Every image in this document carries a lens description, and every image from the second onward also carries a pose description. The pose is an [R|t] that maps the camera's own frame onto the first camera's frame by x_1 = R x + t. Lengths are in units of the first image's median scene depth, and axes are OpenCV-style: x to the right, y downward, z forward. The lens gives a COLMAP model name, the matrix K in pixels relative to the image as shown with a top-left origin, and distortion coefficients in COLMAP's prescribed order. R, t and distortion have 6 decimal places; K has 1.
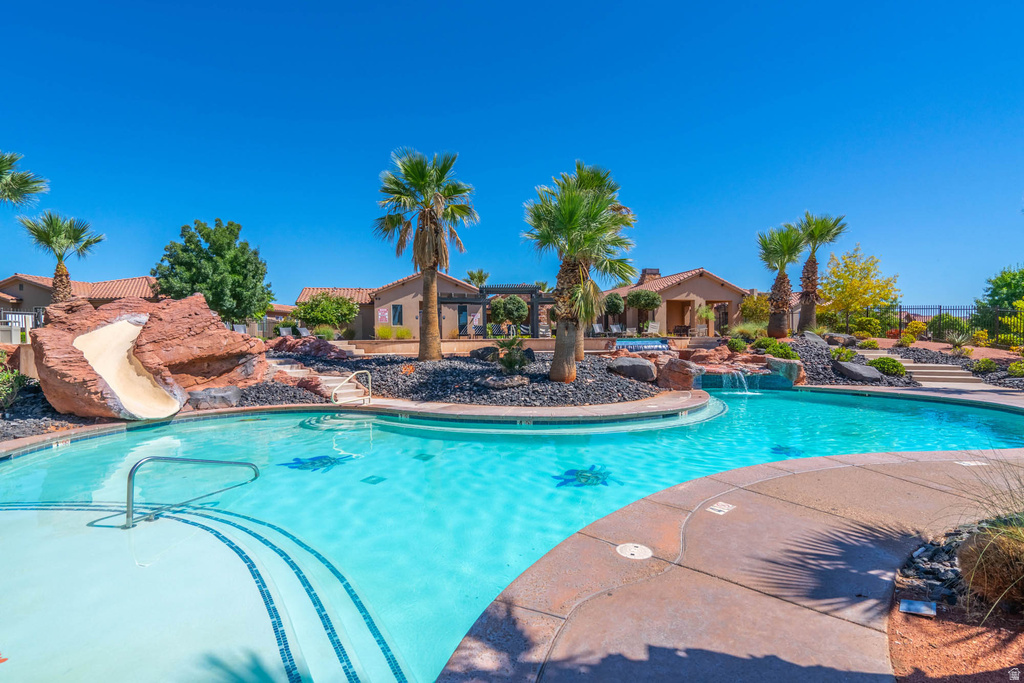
lens RADIAL K [[467.3, 0, 515.2], [0, 467.3, 343.0], [0, 0, 1]] dist [-0.000612, 0.000071]
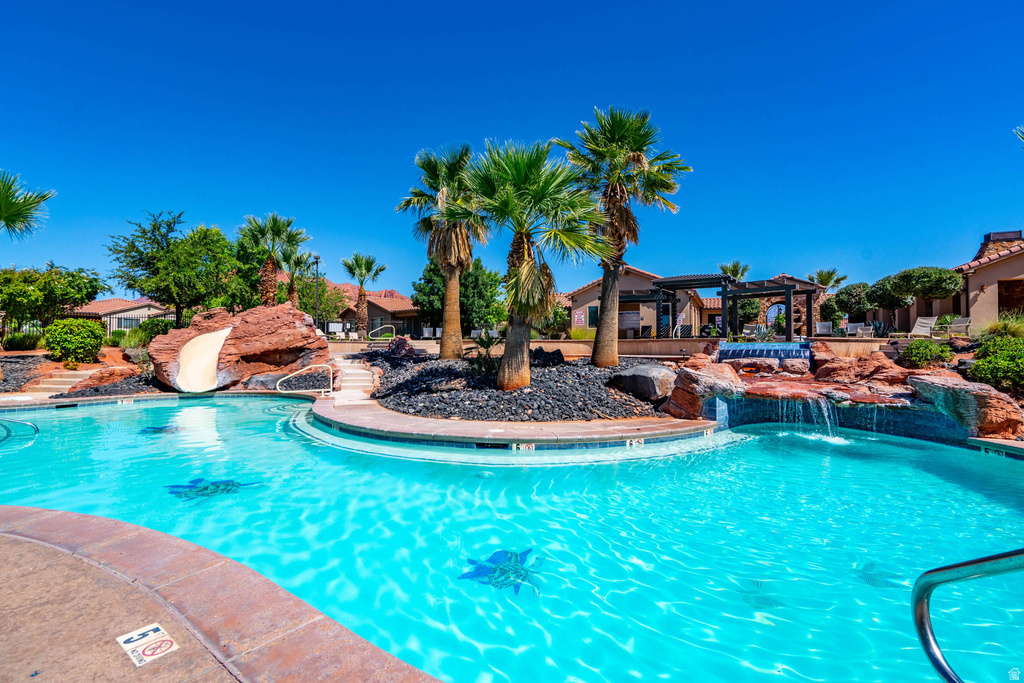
lens RADIAL K [[467.3, 0, 515.2], [0, 467.3, 343.0], [0, 0, 1]] dist [-0.000612, 0.000071]
pose [[0.772197, 0.007785, -0.635335, 0.501014], [-0.015940, 0.999848, -0.007122, 0.006314], [0.635183, 0.015627, 0.772204, 0.315134]]
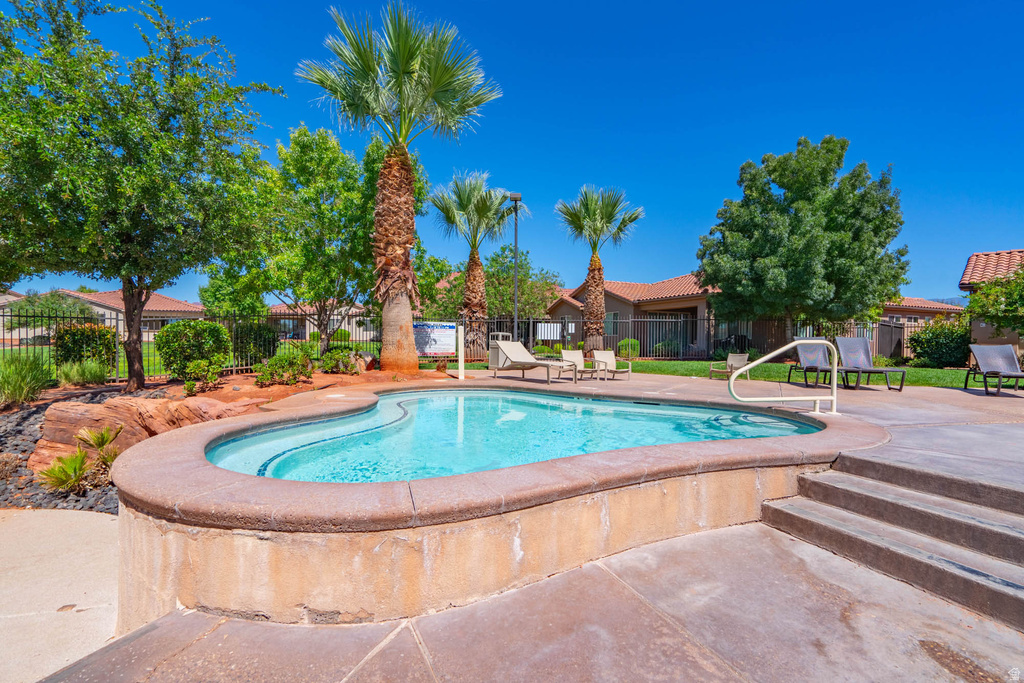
lens RADIAL K [[477.3, 0, 509.1], [0, 477.3, 345.0], [0, 0, 1]] dist [0.001127, 0.000219]
pose [[0.444204, 0.020668, -0.895687, -0.555277], [-0.021546, 0.999691, 0.012383, -0.049632], [0.895667, 0.013799, 0.444512, 0.874924]]
